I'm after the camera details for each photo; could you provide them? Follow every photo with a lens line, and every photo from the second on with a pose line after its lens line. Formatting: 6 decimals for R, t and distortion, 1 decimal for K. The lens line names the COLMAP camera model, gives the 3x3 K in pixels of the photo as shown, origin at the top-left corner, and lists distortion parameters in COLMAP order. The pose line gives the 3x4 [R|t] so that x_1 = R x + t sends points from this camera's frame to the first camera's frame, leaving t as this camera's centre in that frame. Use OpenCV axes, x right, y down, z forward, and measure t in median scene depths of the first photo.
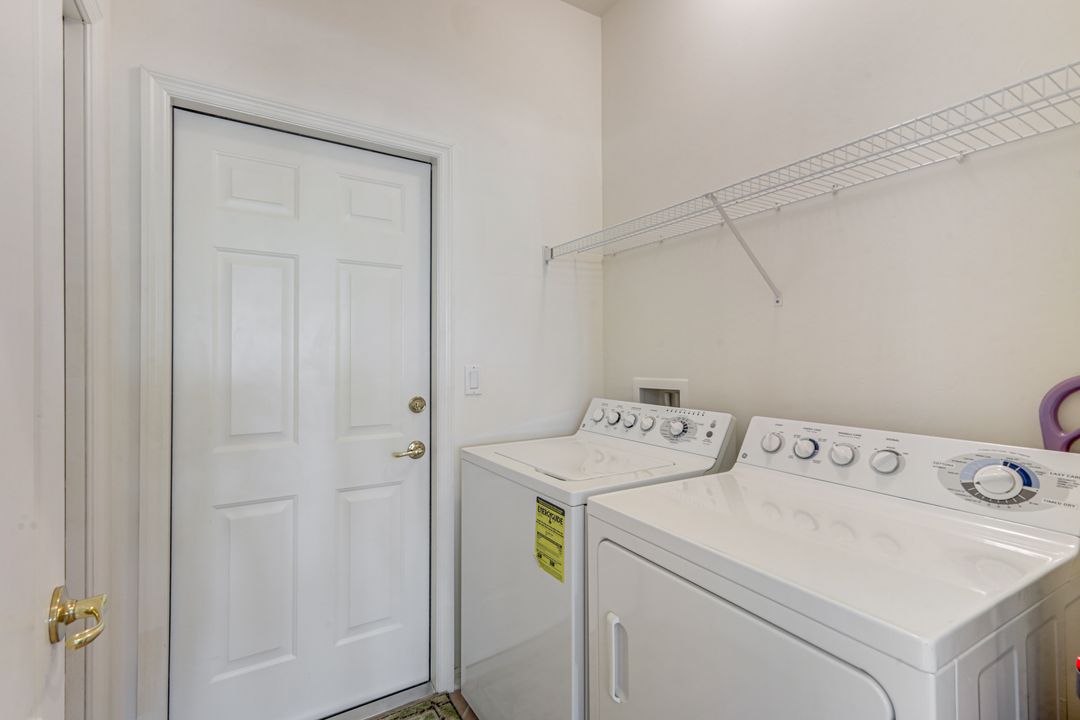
lens RADIAL K [[482.9, 0, 541.3], [0, 482.9, 356.4], [0, 0, 1]] dist [0.014327, -0.000525]
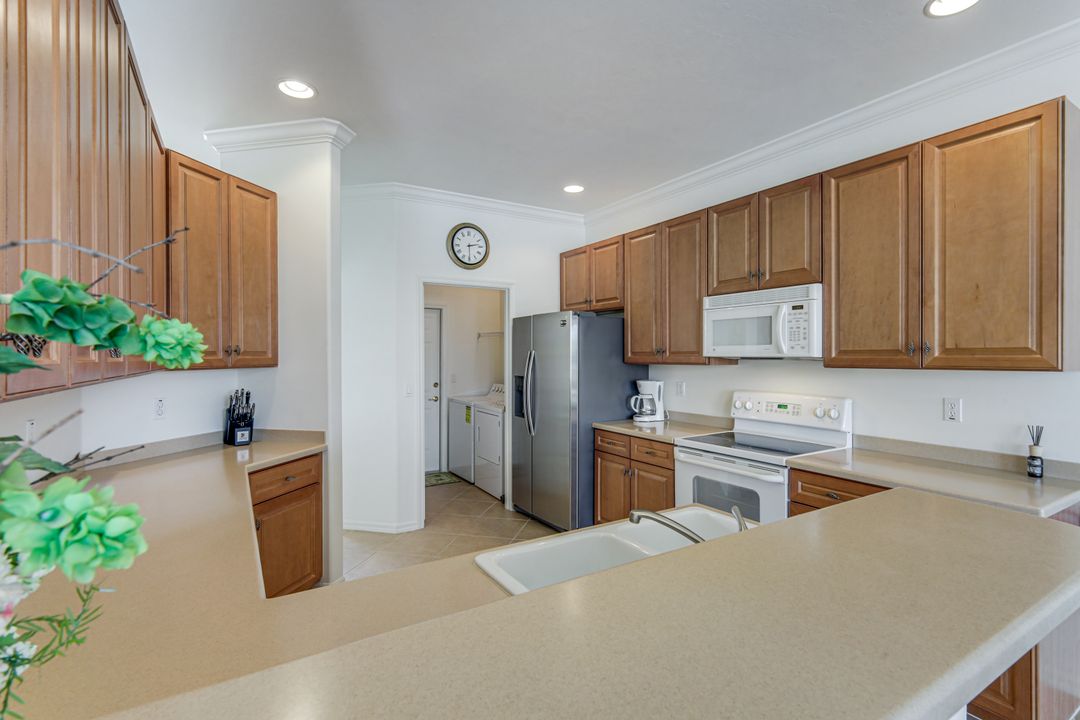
lens RADIAL K [[515.6, 0, 541.1], [0, 515.6, 356.8], [0, 0, 1]] dist [0.006352, -0.001185]
pose [[0.999583, 0.001449, -0.028830, 0.557175], [-0.001142, 0.999942, 0.010673, -0.128265], [0.028844, -0.010636, 0.999527, -2.479199]]
